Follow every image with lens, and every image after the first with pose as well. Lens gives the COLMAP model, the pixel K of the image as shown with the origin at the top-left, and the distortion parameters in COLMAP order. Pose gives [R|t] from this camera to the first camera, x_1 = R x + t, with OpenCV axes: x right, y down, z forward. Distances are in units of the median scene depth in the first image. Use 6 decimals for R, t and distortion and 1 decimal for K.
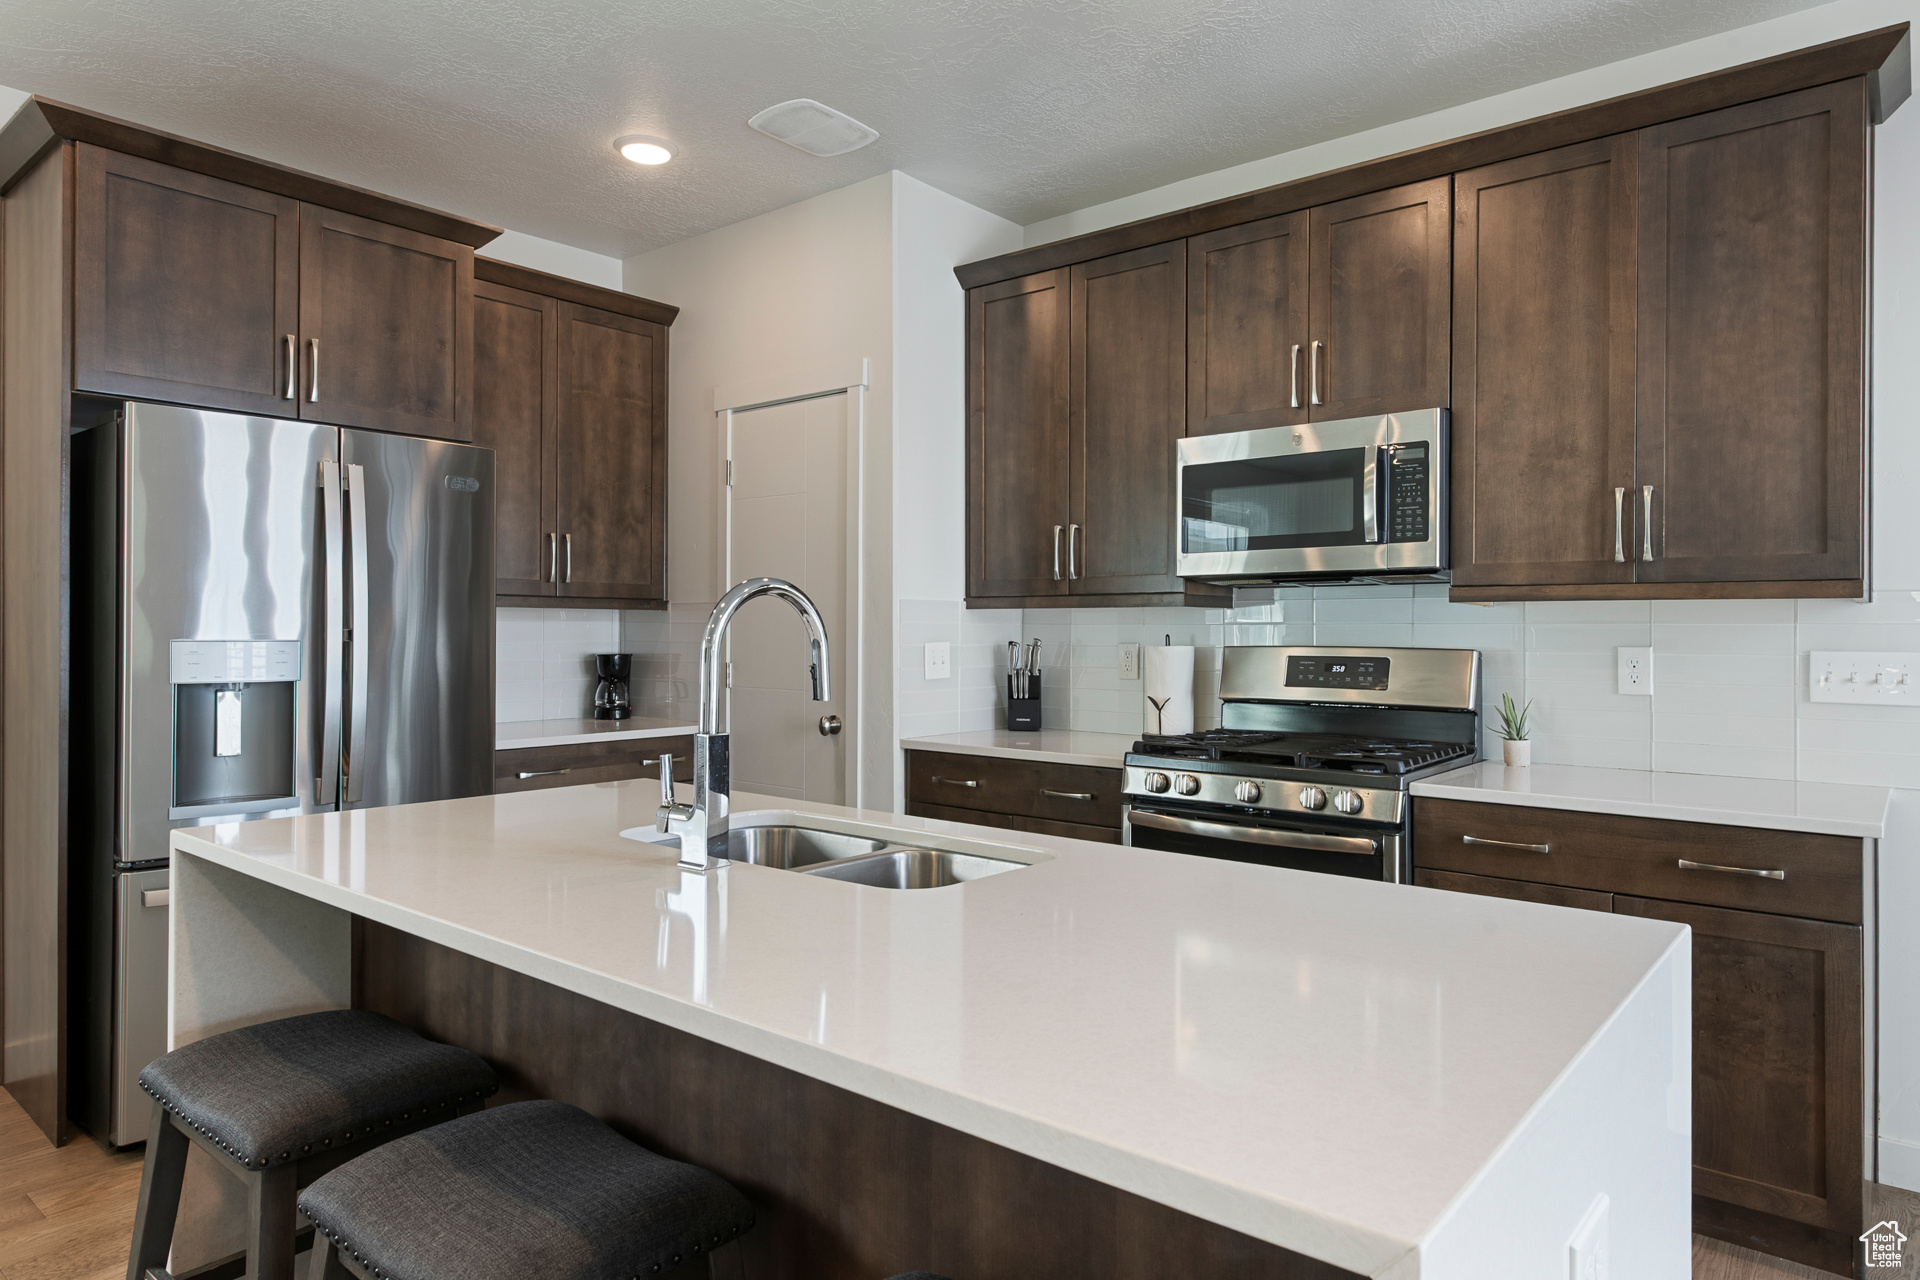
lens RADIAL K [[1163.8, 0, 960.0], [0, 1163.8, 640.0], [0, 0, 1]] dist [0.003056, 0.001235]
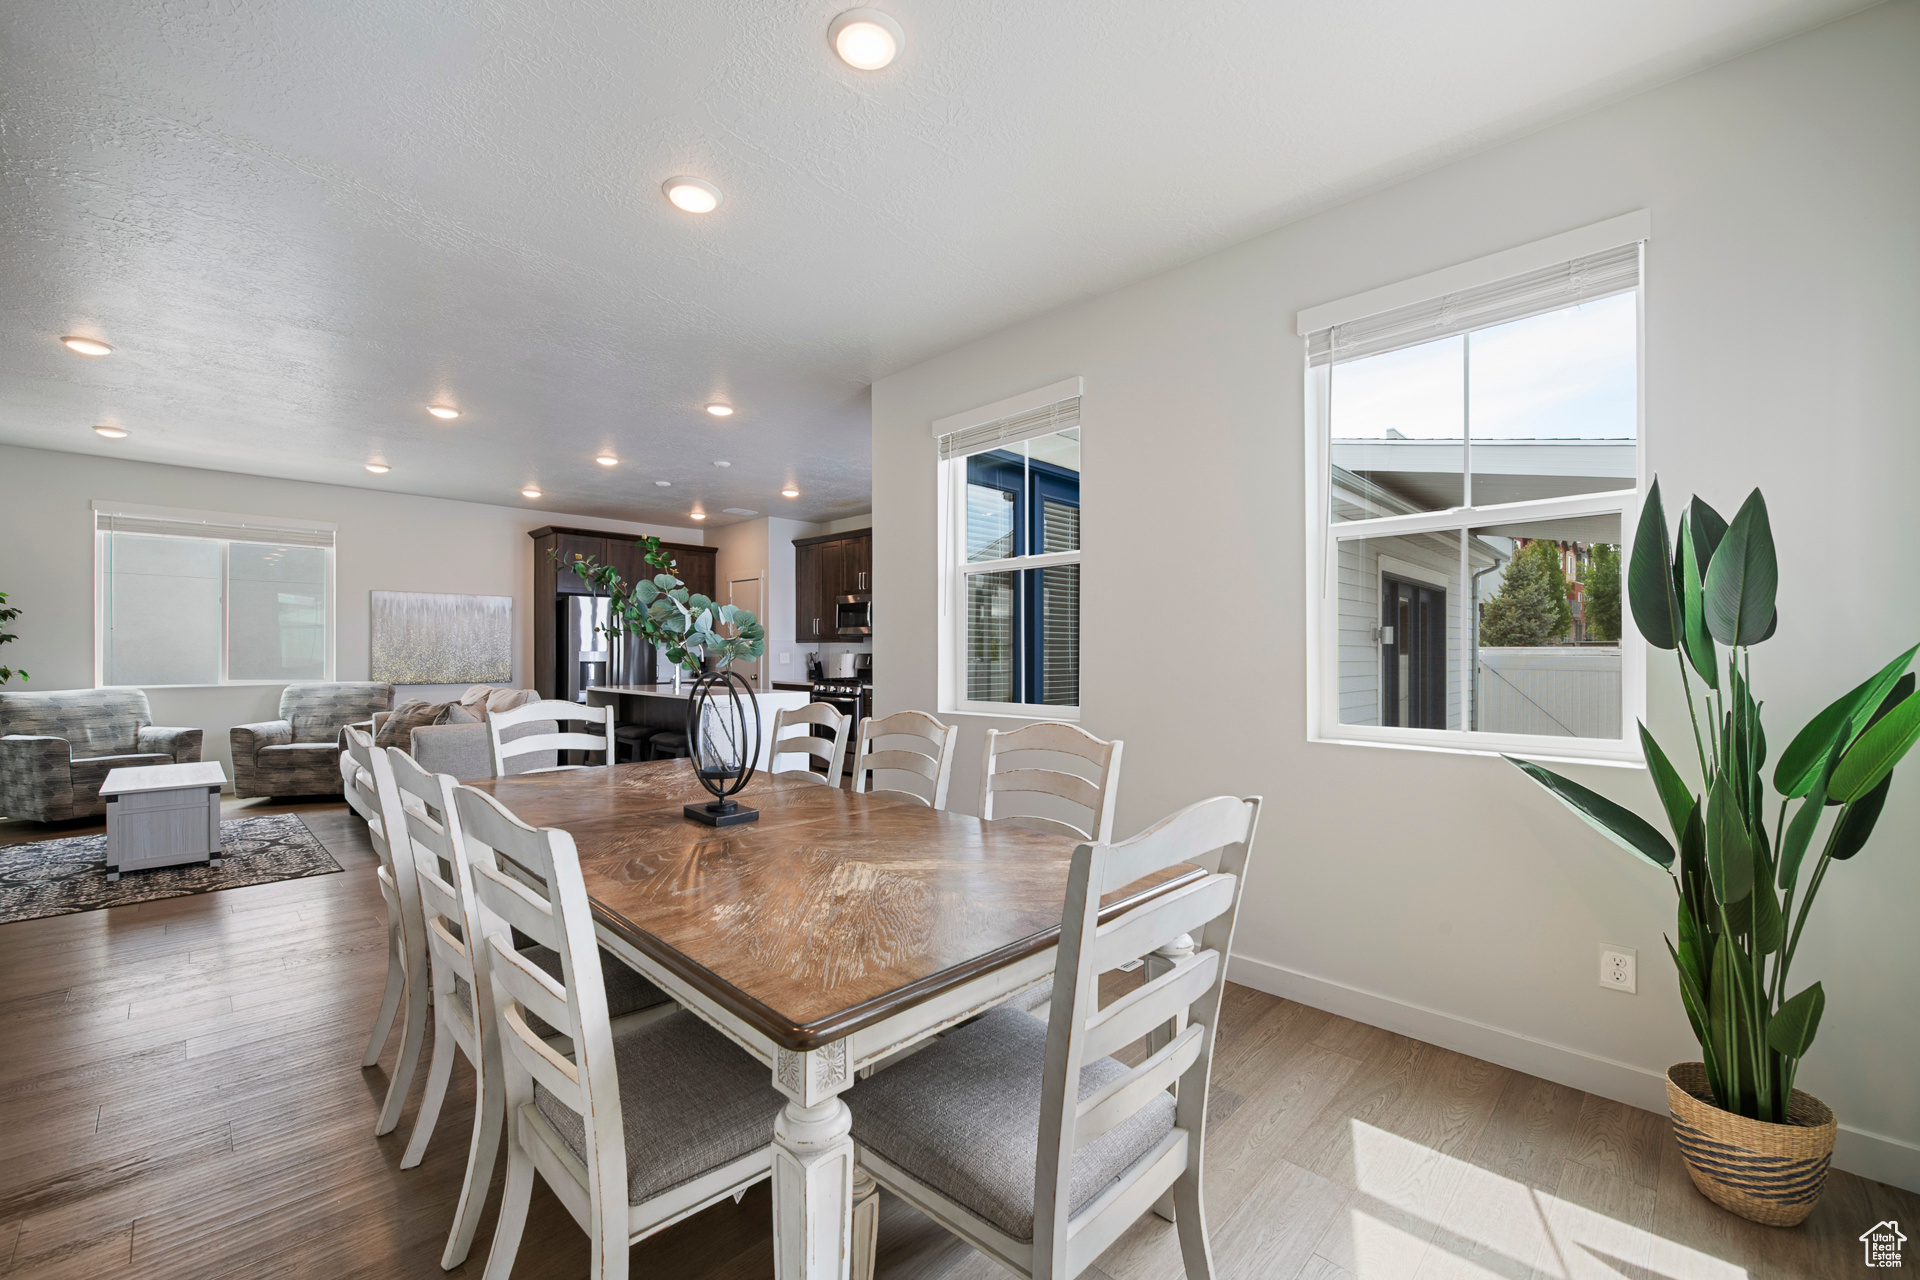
lens RADIAL K [[770.9, 0, 922.4], [0, 770.9, 661.0], [0, 0, 1]] dist [-0.001428, -0.000496]
pose [[0.993312, -0.000678, -0.115460, 0.759636], [0.000804, 0.999999, 0.001052, 0.027782], [0.115459, -0.001138, 0.993312, -1.400781]]
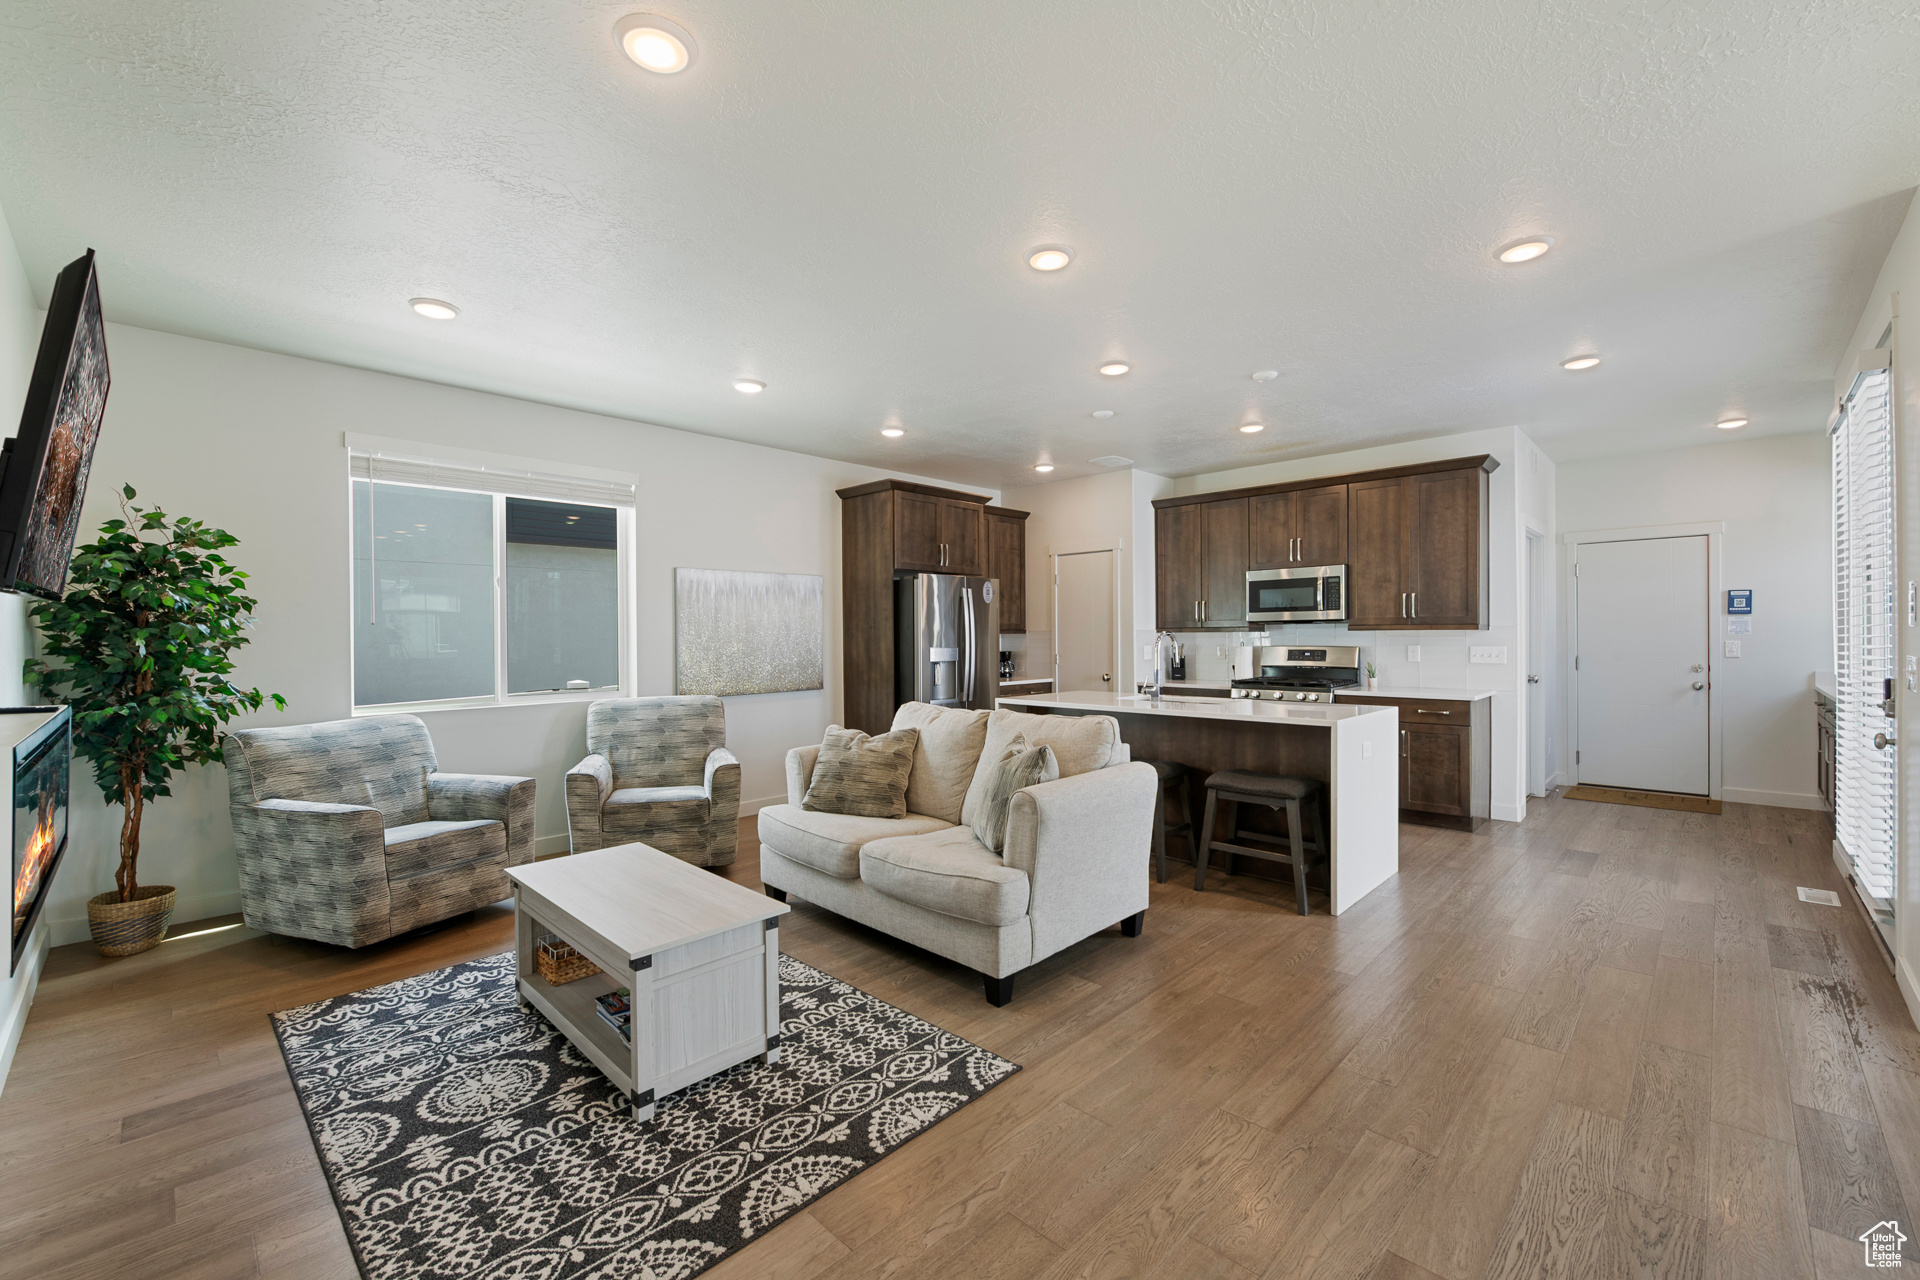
lens RADIAL K [[781.1, 0, 954.3], [0, 781.1, 646.1], [0, 0, 1]] dist [-0.008787, -0.000063]
pose [[0.996002, -0.010483, -0.088713, -0.356560], [0.011010, 0.999925, 0.005451, -0.013708], [0.088649, -0.006406, 0.996042, -0.944360]]
